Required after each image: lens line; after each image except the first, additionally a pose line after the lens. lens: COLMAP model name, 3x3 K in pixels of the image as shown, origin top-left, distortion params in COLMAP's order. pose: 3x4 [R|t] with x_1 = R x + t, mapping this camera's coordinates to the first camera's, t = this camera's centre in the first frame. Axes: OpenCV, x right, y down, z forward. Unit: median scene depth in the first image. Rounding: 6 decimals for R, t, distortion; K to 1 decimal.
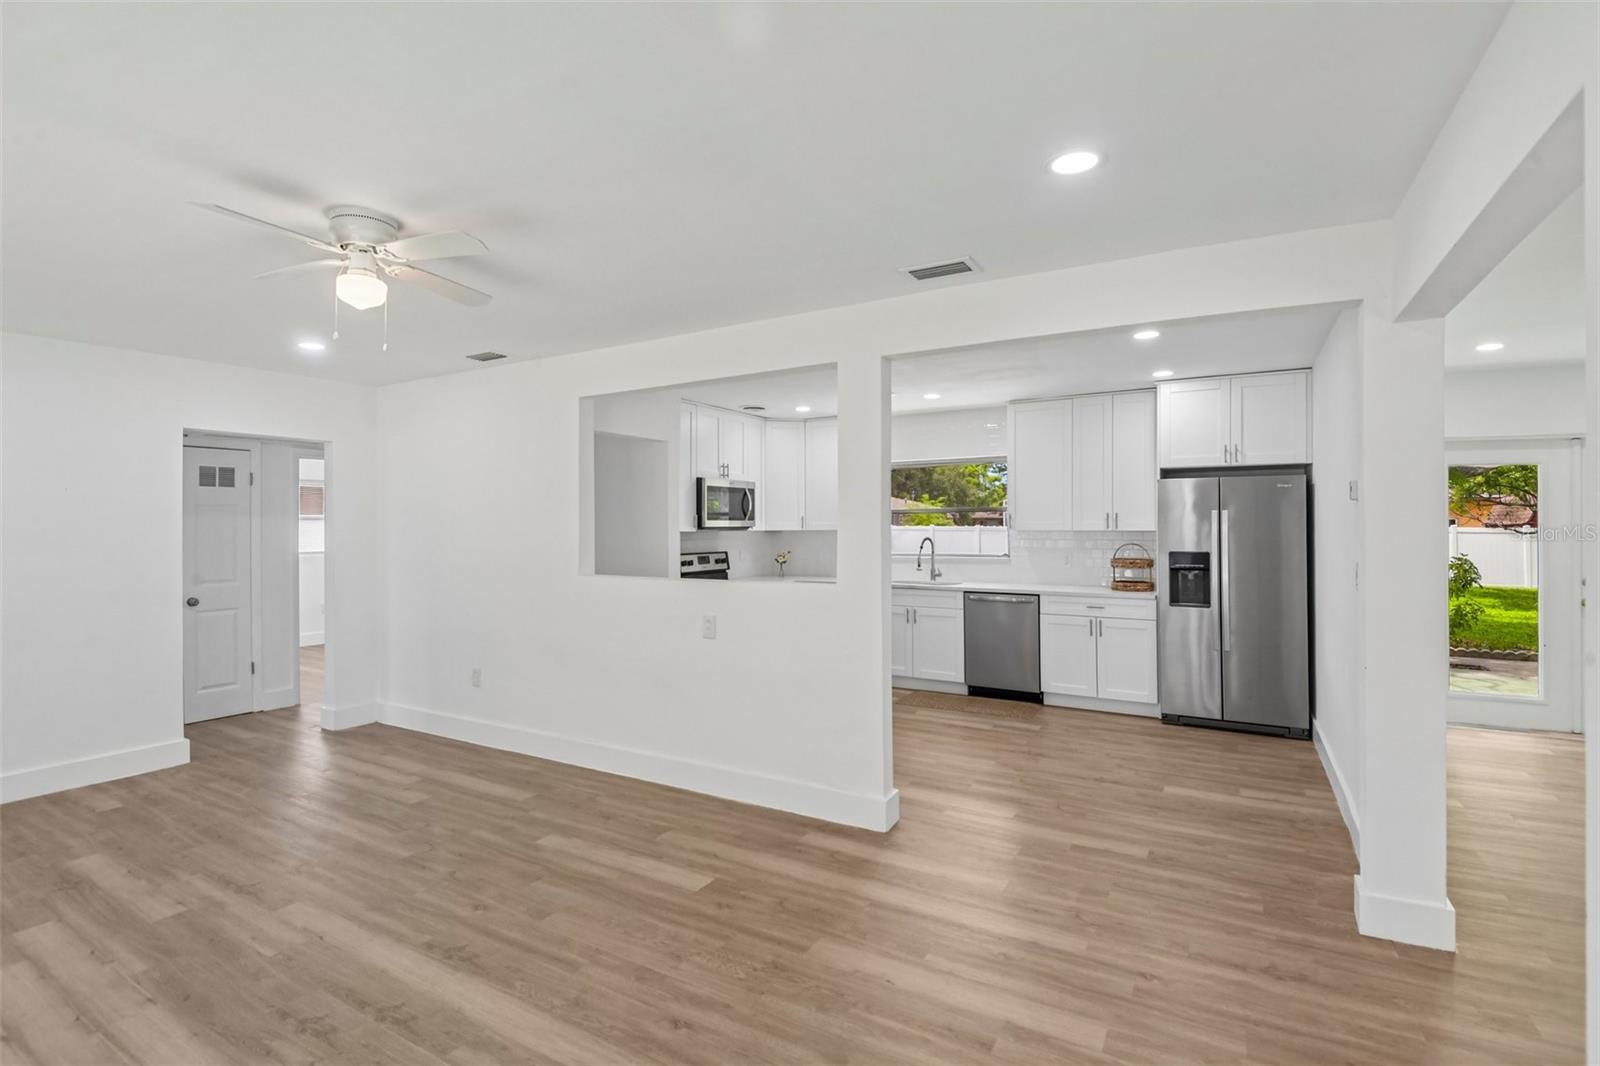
lens RADIAL K [[753.7, 0, 792.3], [0, 753.7, 525.2], [0, 0, 1]] dist [0.010183, -0.027634]
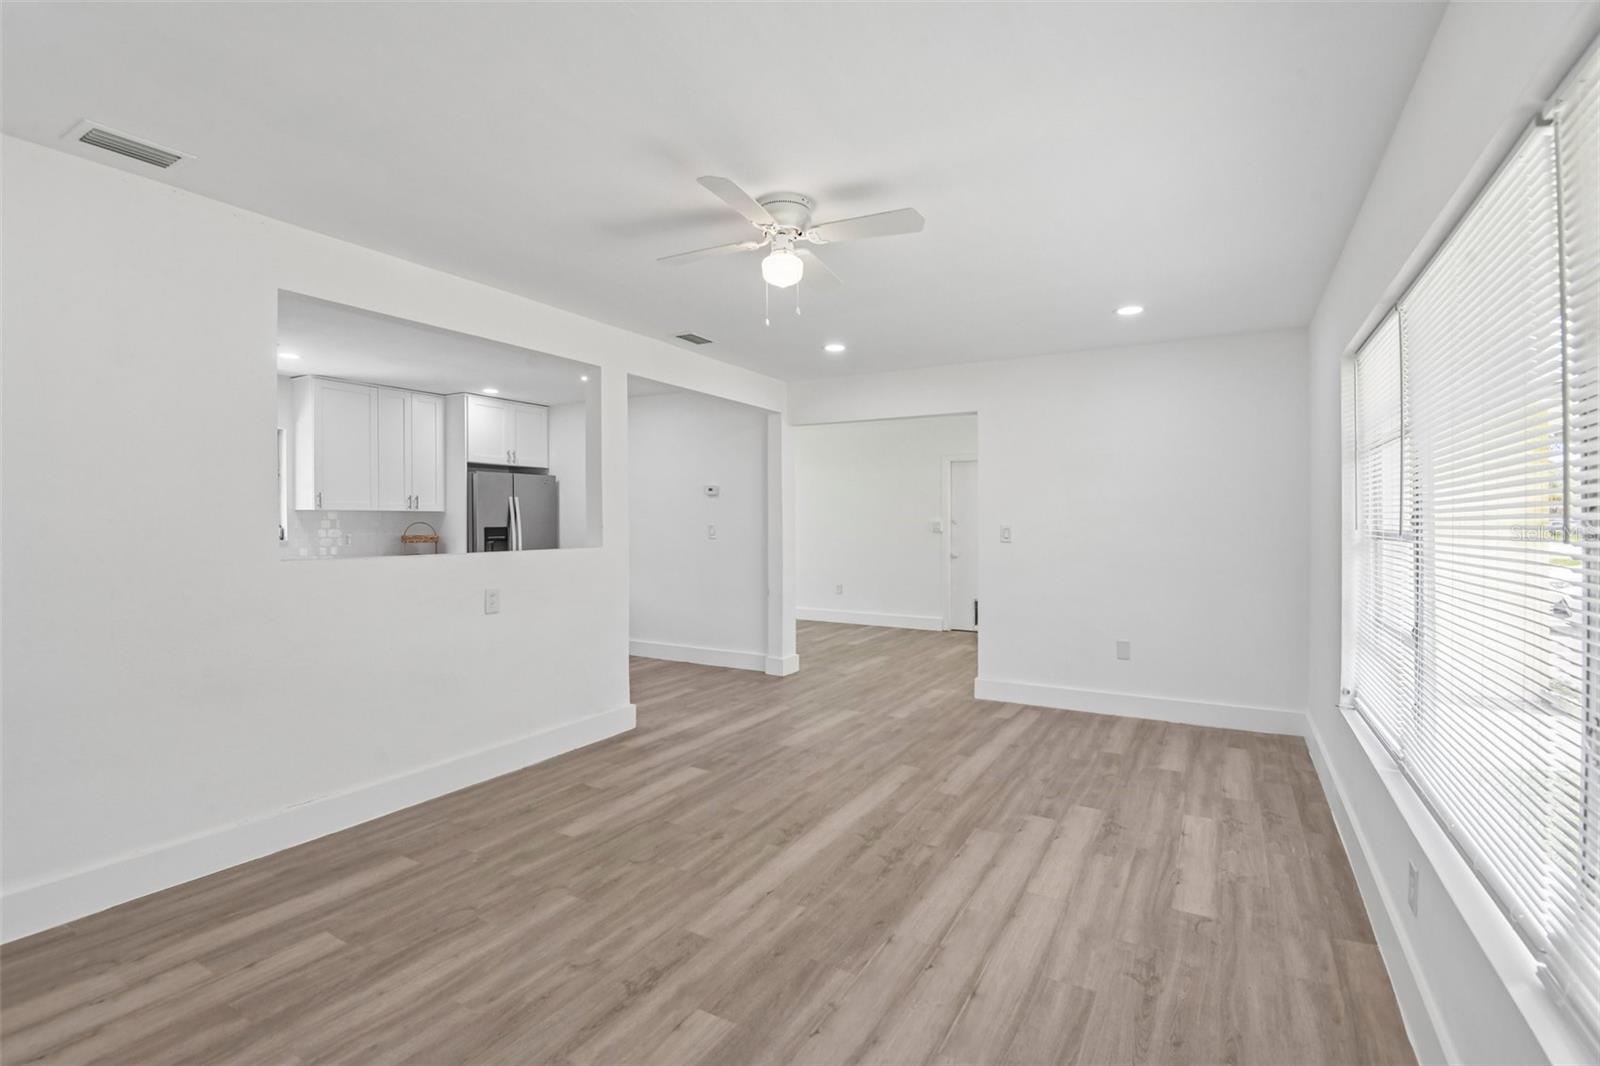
lens RADIAL K [[743.0, 0, 800.9], [0, 743.0, 524.8], [0, 0, 1]] dist [0.008287, -0.028356]
pose [[-0.025068, 0.004038, 0.999678, -0.933702], [-0.003417, 0.999986, -0.004125, 0.037866], [-0.999680, -0.003520, -0.025054, 0.567129]]
